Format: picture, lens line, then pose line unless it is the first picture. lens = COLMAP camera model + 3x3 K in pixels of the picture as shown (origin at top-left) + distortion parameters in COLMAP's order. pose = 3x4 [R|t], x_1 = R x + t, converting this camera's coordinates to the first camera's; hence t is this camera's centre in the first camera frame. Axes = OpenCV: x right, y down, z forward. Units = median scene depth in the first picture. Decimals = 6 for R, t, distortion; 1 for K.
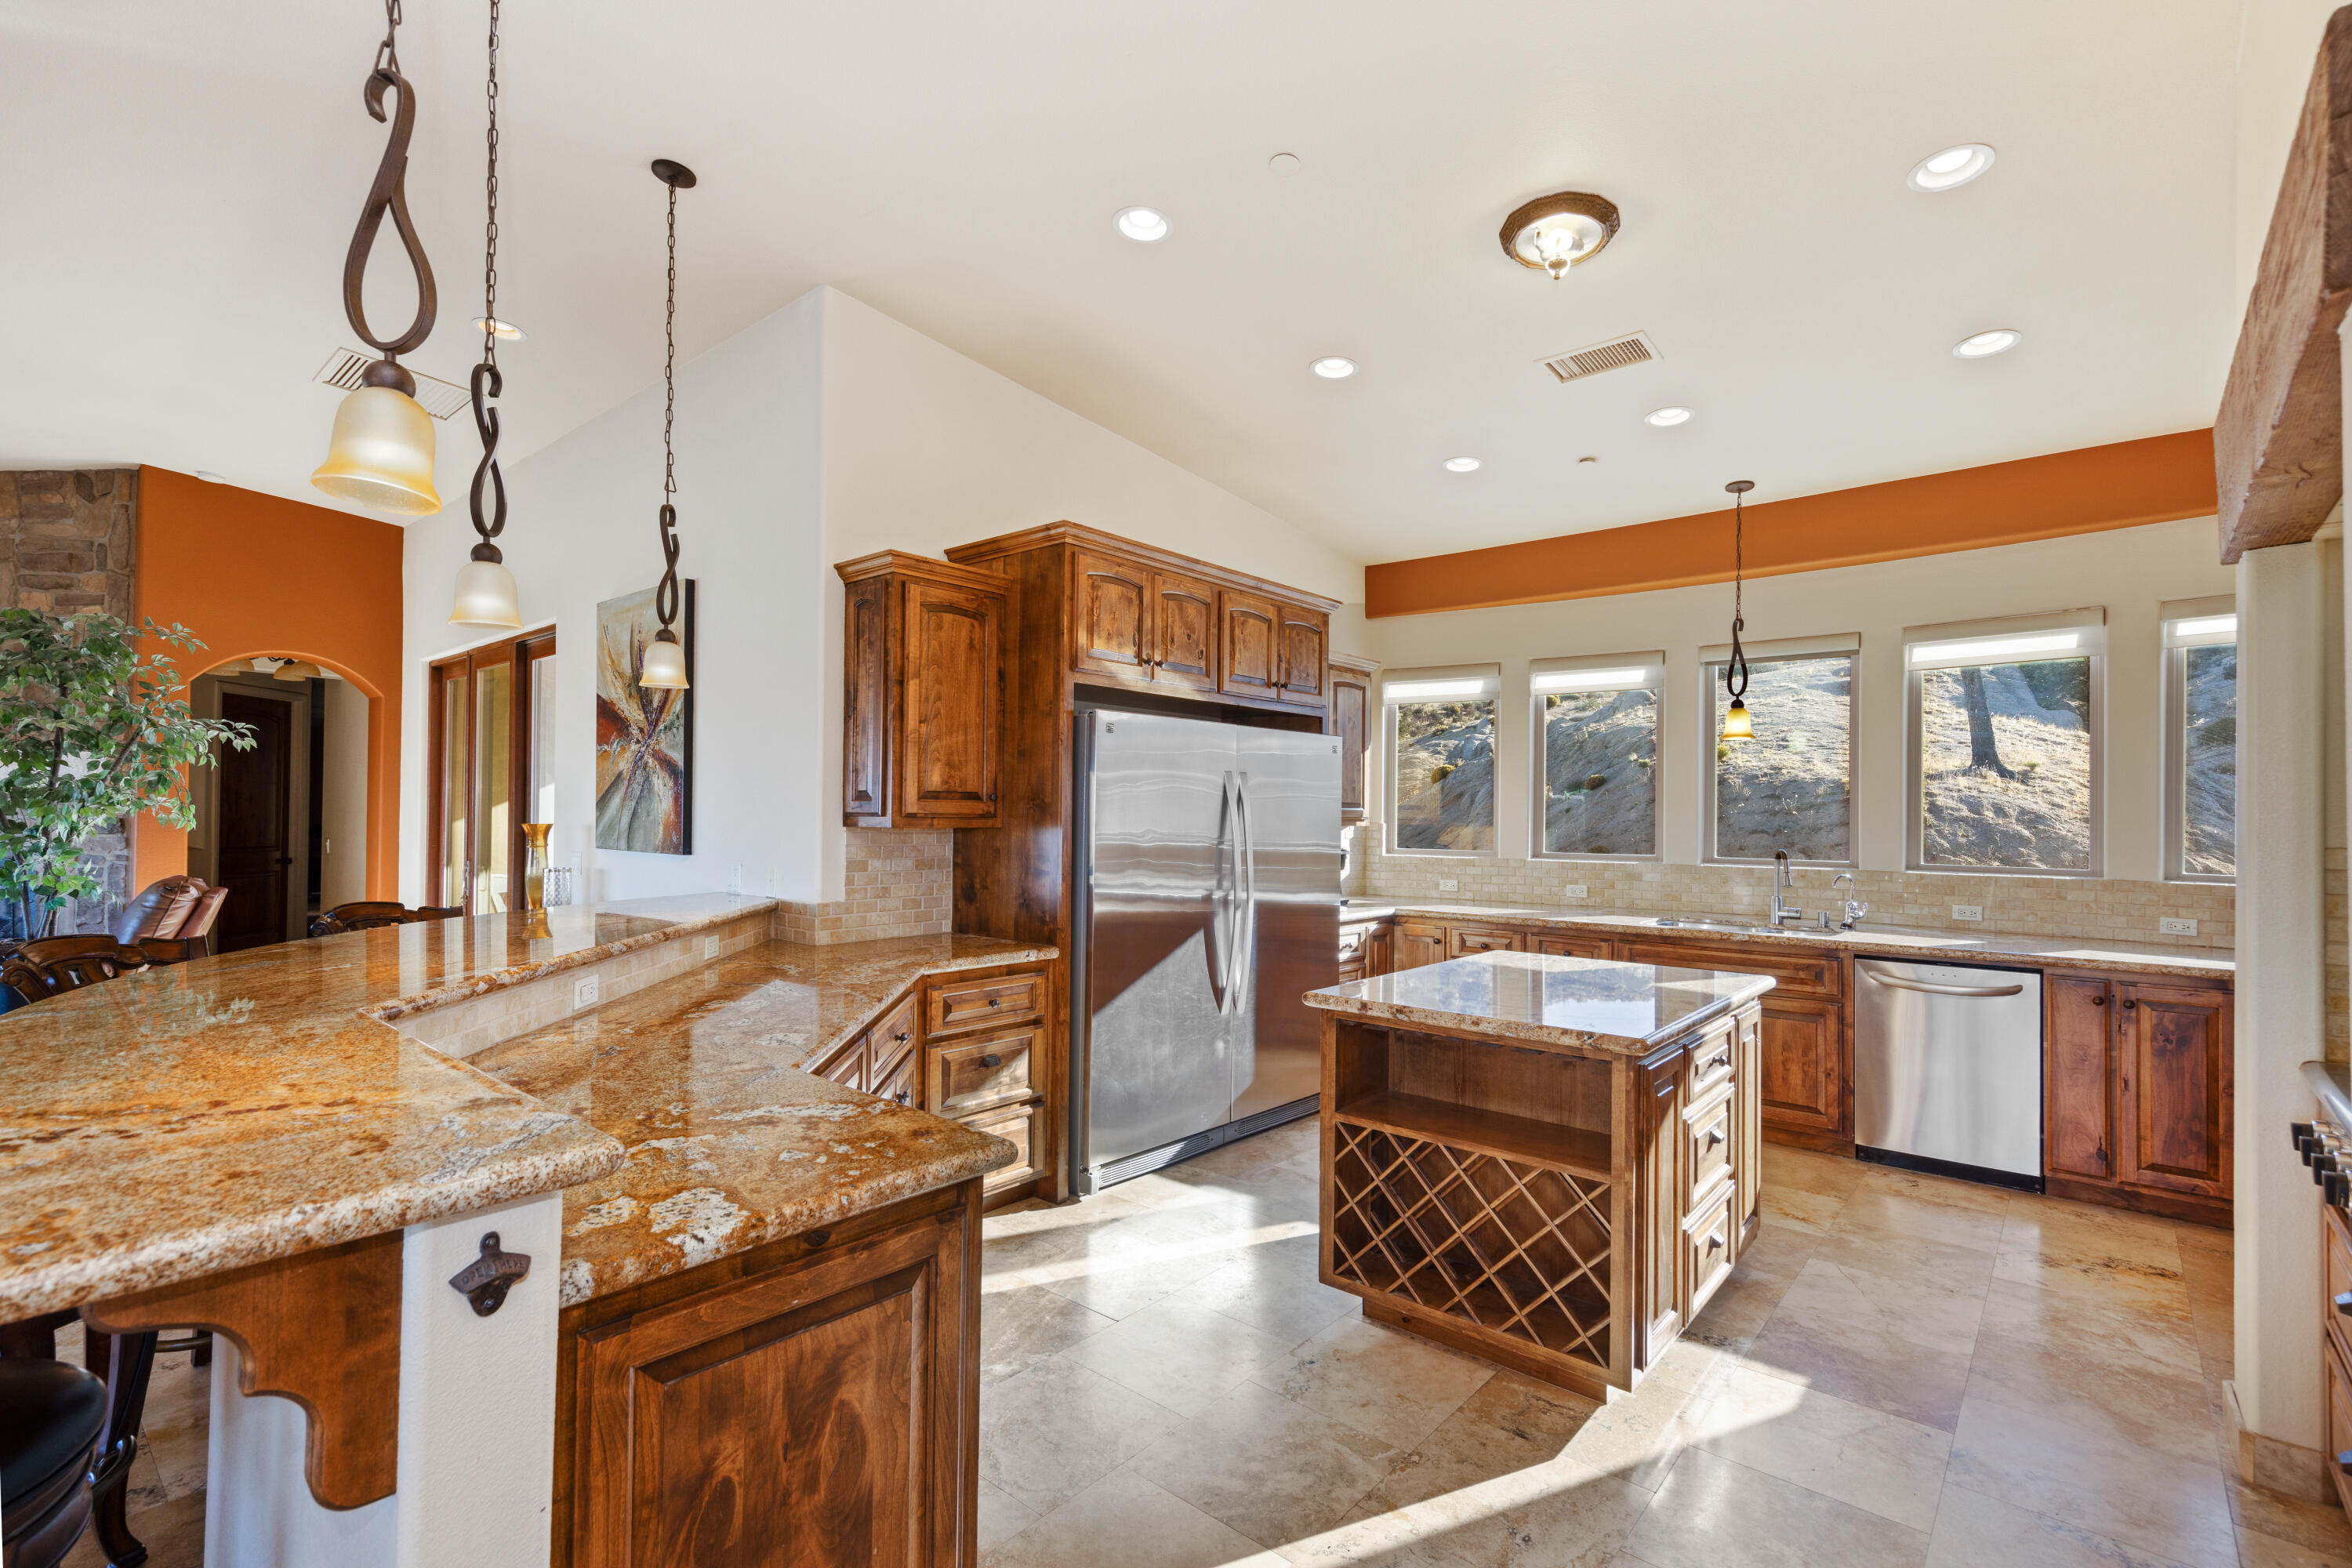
lens RADIAL K [[1066.4, 0, 1191.7], [0, 1066.4, 800.2], [0, 0, 1]] dist [0.003665, 0.000132]
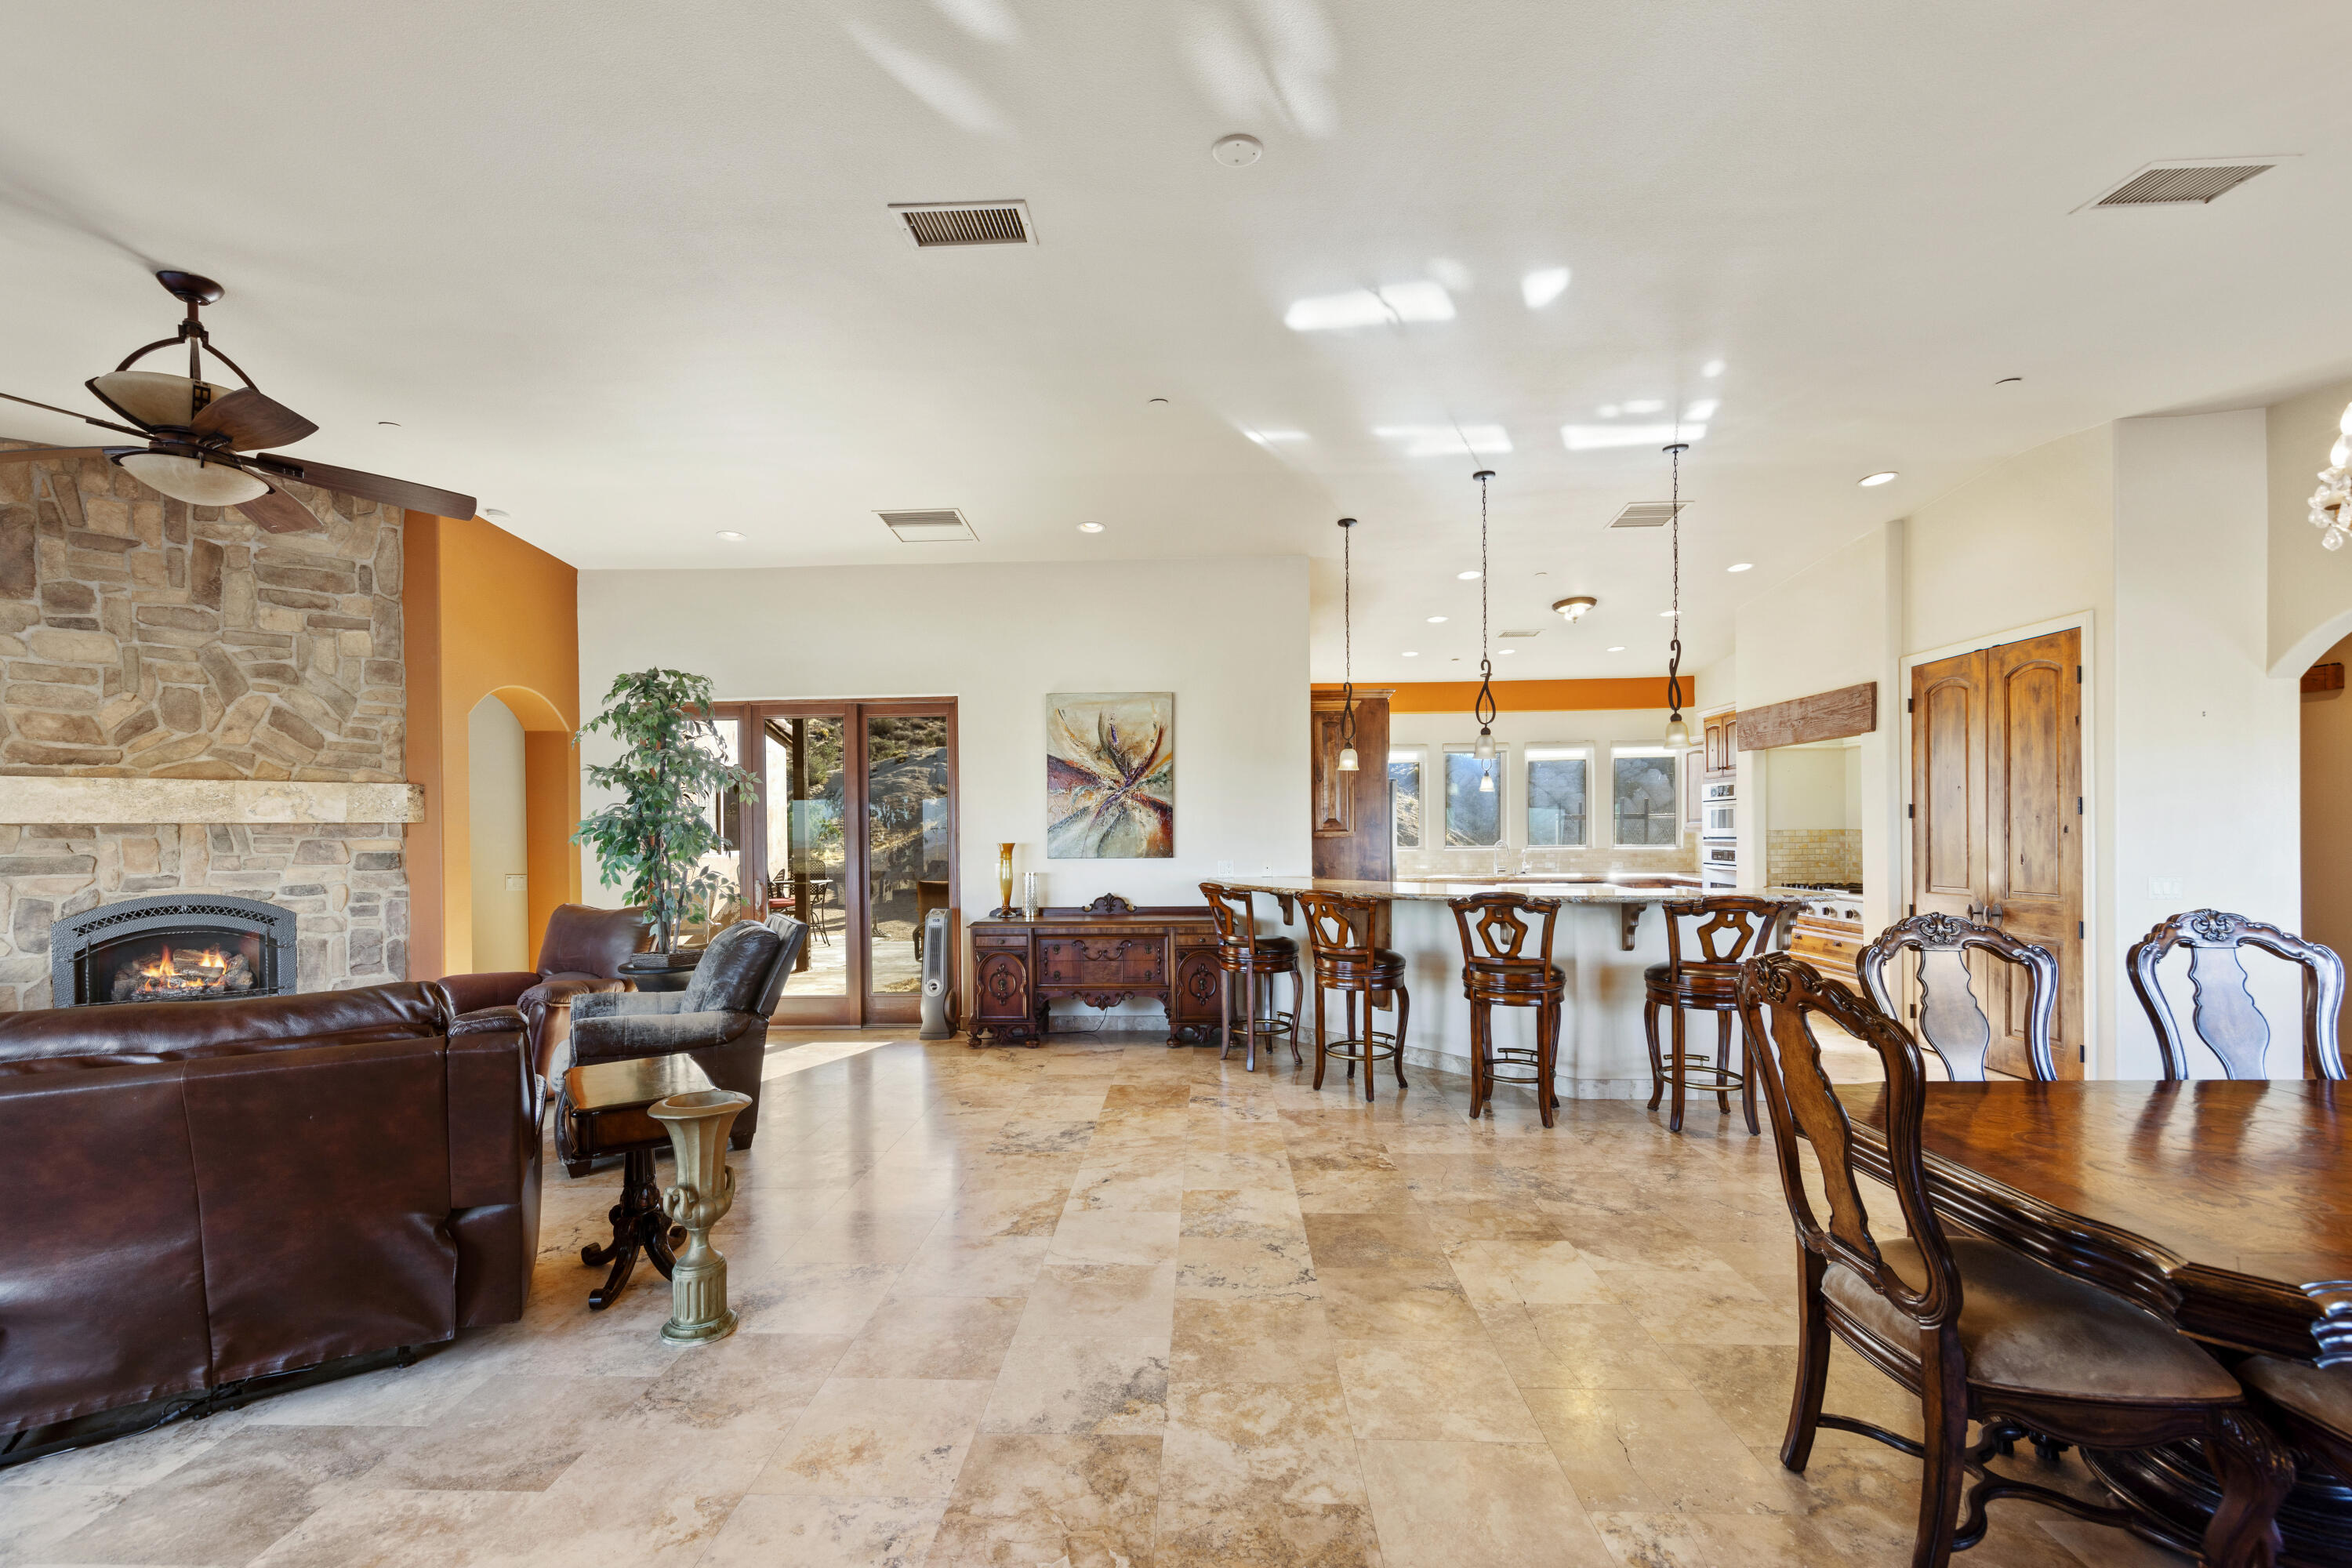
lens RADIAL K [[1002.9, 0, 1242.2], [0, 1002.9, 845.0], [0, 0, 1]] dist [-0.000922, -0.000340]
pose [[0.754254, -0.027741, 0.655997, -1.028294], [0.009059, 0.999452, 0.031849, -0.012817], [-0.656521, -0.018079, 0.754091, -0.188256]]
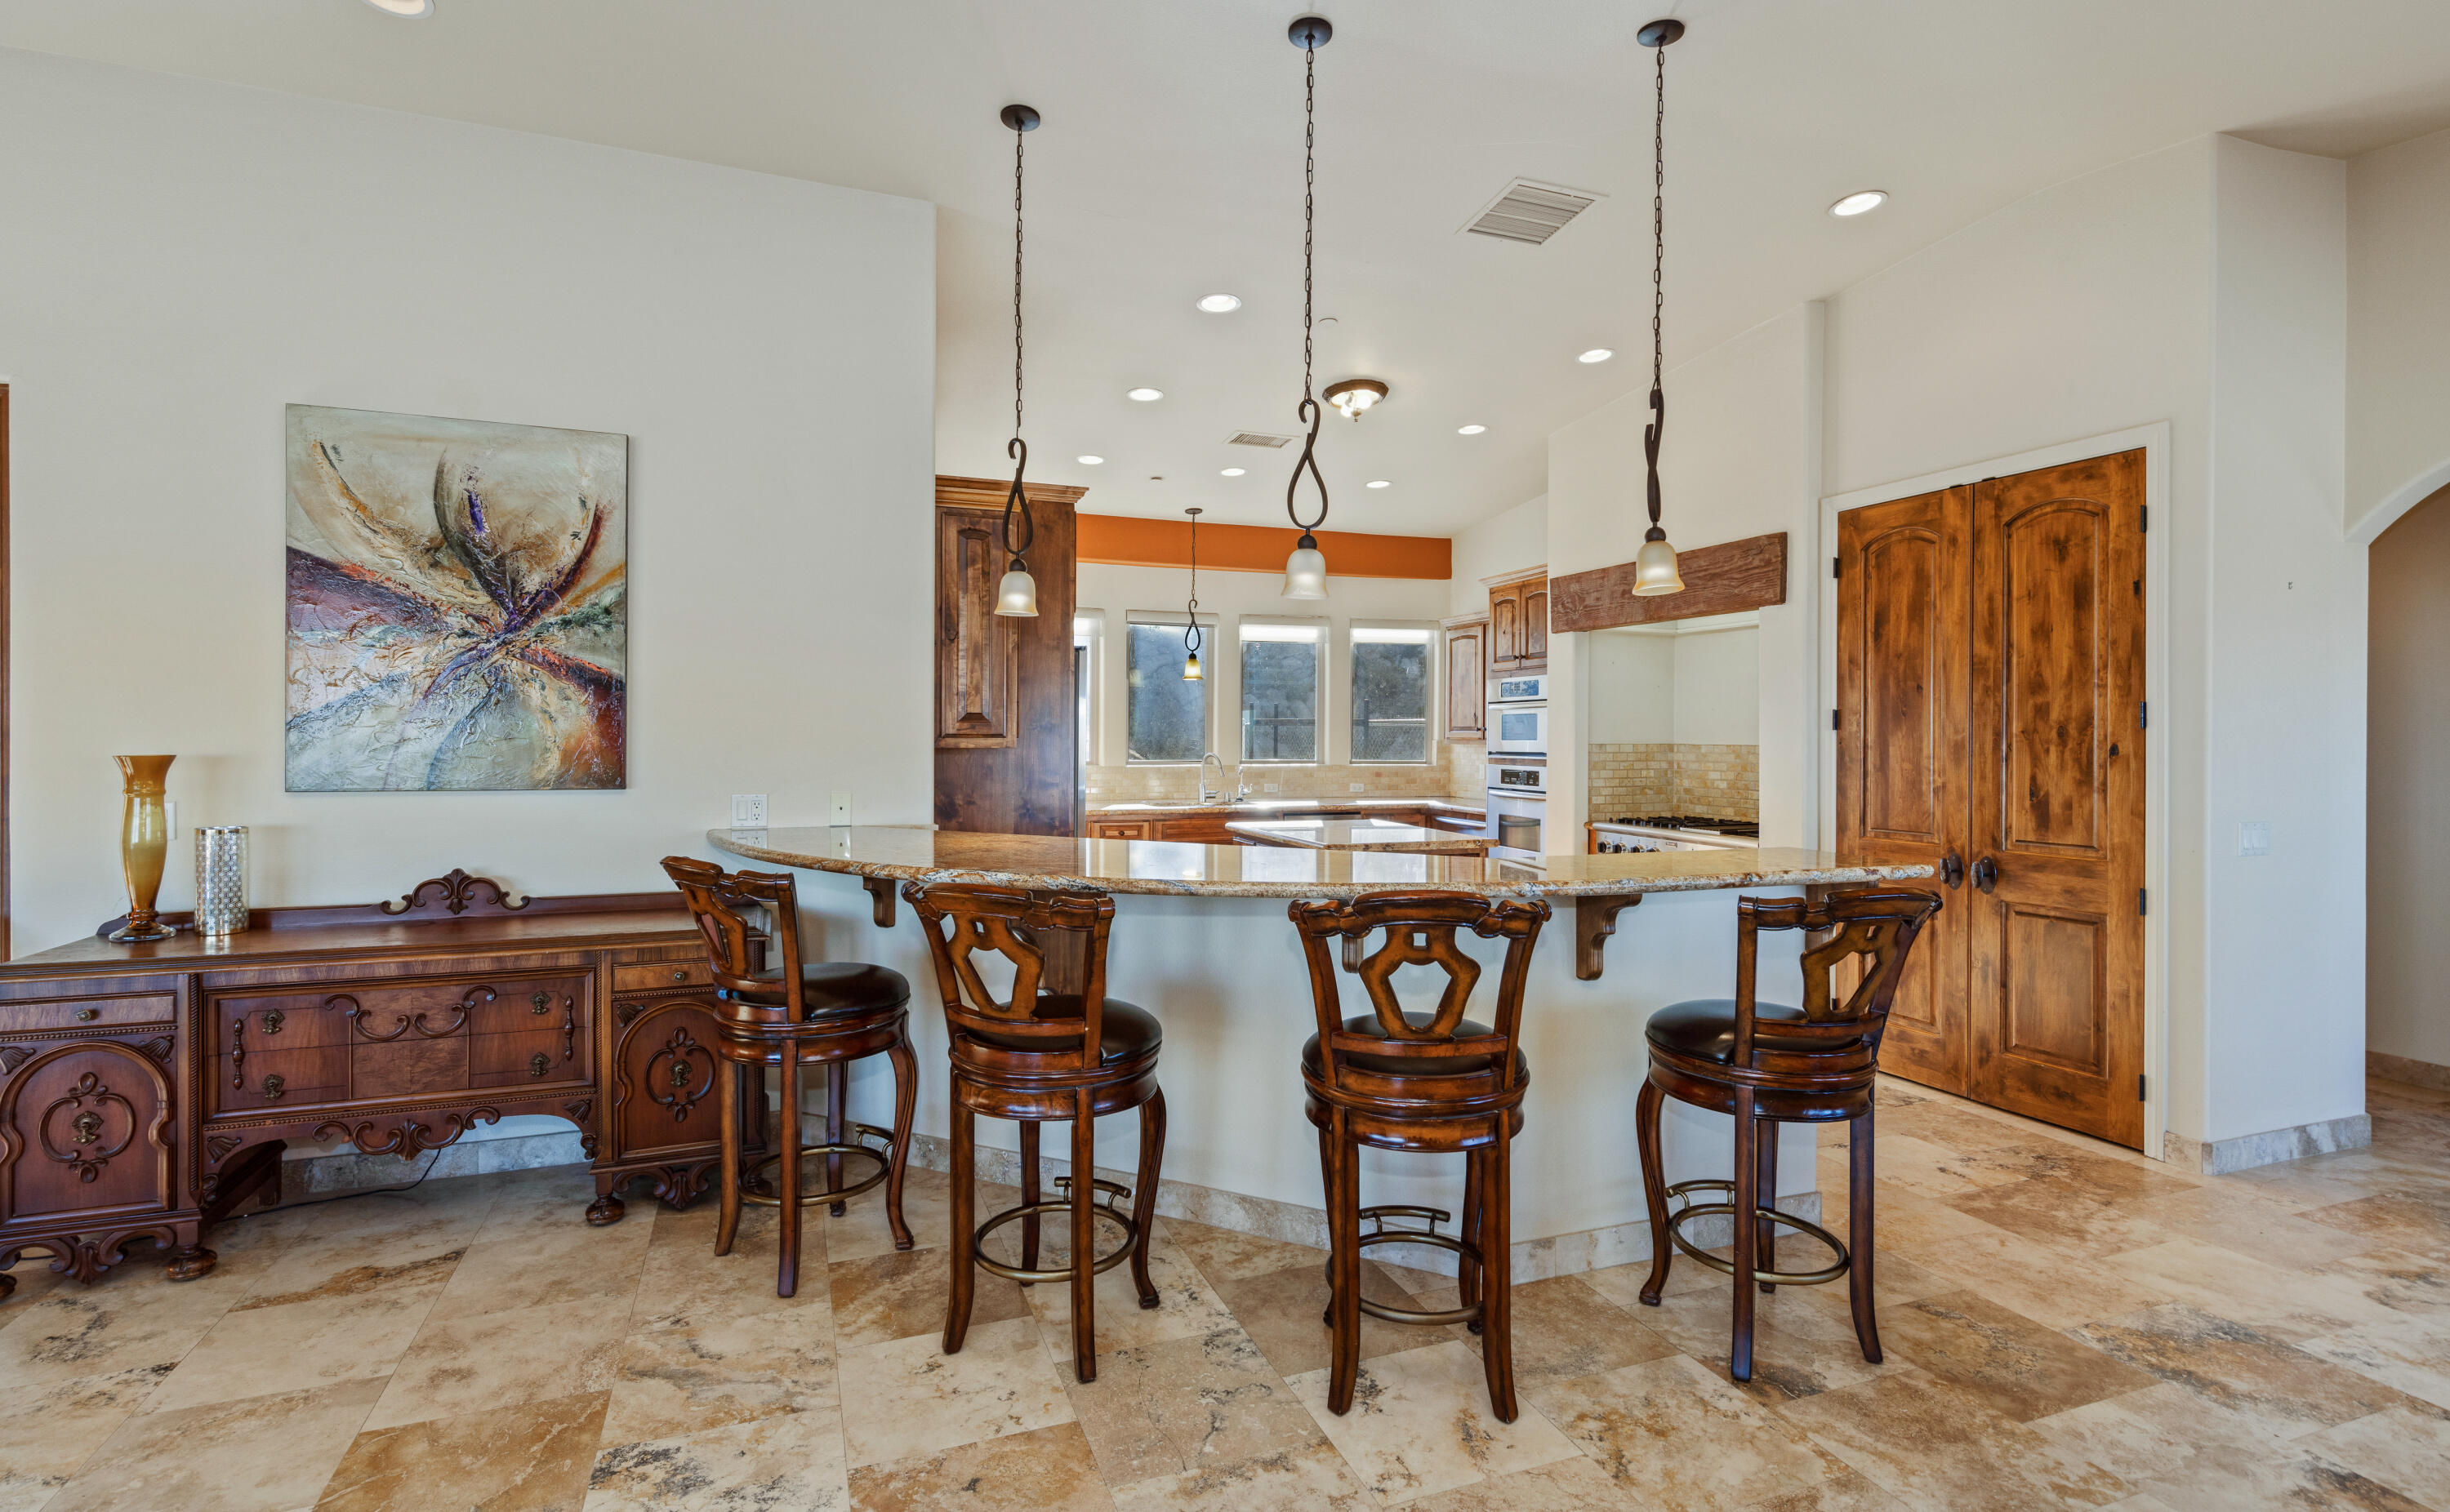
lens RADIAL K [[1144.5, 0, 1282.3], [0, 1144.5, 737.8], [0, 0, 1]] dist [0.003272, -0.000245]
pose [[0.453343, -0.010155, 0.891278, -0.724173], [-0.012383, 0.999767, 0.017689, -0.005073], [-0.891250, -0.019056, 0.453111, 0.135767]]
